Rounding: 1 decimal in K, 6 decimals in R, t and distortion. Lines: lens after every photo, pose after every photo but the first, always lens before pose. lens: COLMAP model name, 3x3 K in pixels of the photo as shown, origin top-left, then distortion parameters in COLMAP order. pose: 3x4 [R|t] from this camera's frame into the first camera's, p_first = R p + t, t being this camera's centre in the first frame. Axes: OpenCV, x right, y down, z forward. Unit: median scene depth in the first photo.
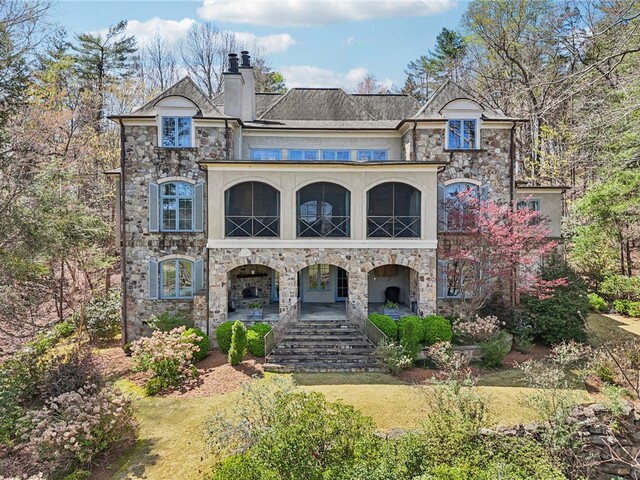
lens RADIAL K [[505.1, 0, 319.6], [0, 505.1, 240.7], [0, 0, 1]] dist [0.016644, -0.020974]
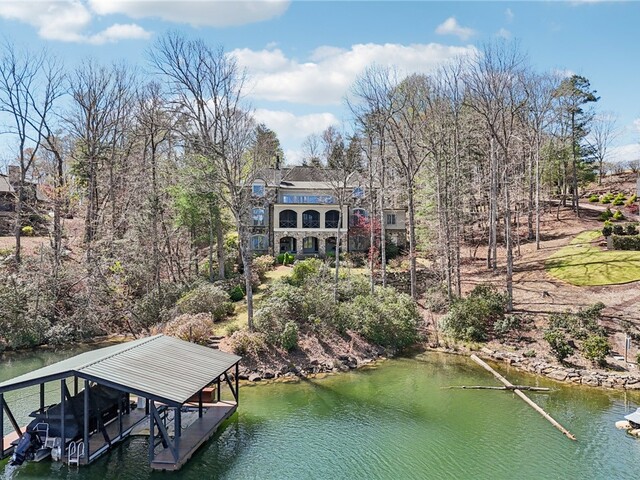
lens RADIAL K [[505.1, 0, 319.8], [0, 505.1, 238.5], [0, 0, 1]] dist [0.016644, -0.020974]
pose [[0.998287, 0.000952, 0.058498, -0.119918], [-0.001493, 0.999957, 0.009206, 0.030033], [-0.058486, -0.009278, 0.998245, -2.100480]]
